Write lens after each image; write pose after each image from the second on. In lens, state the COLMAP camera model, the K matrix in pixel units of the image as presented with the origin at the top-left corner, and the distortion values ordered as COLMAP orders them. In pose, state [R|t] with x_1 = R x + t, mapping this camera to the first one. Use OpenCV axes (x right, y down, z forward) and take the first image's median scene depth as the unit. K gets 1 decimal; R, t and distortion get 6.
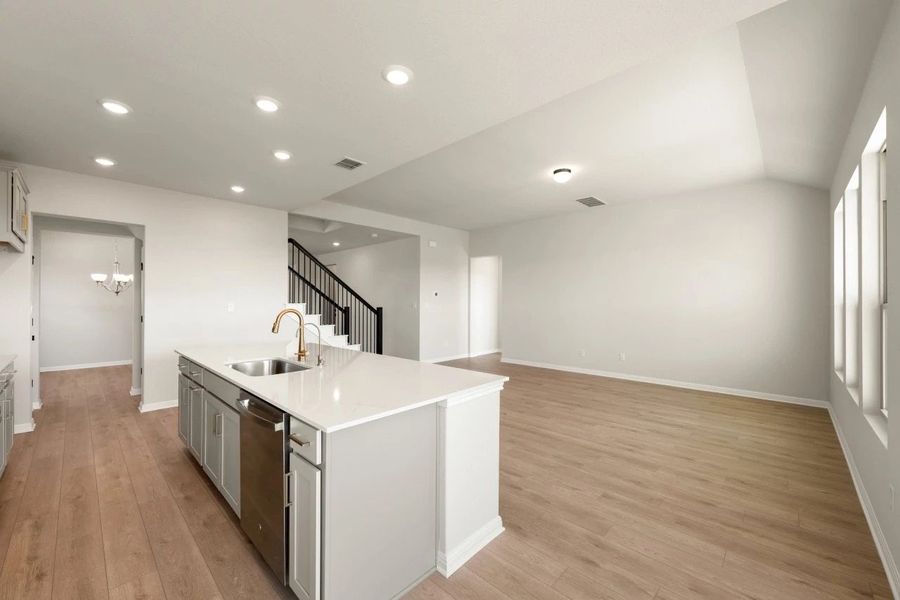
lens RADIAL K [[356.8, 0, 448.3], [0, 356.8, 300.7], [0, 0, 1]] dist [0.000184, -0.000132]
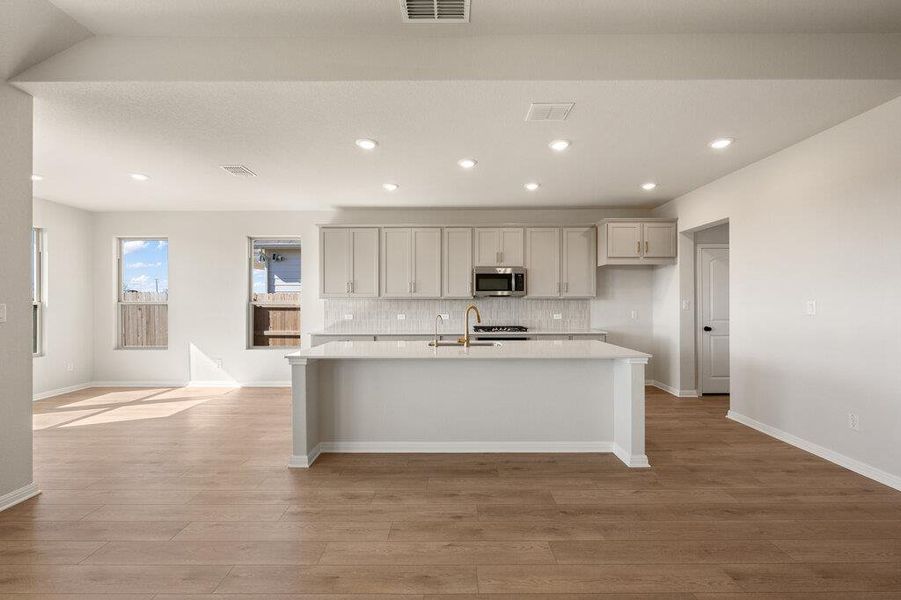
lens RADIAL K [[356.7, 0, 449.4], [0, 356.7, 300.8], [0, 0, 1]] dist [0.000098, 0.000064]
pose [[-0.722491, -0.001099, -0.691379, 0.356931], [0.004757, 0.999967, -0.006561, 0.009380], [0.691364, -0.008029, -0.722462, 1.316240]]
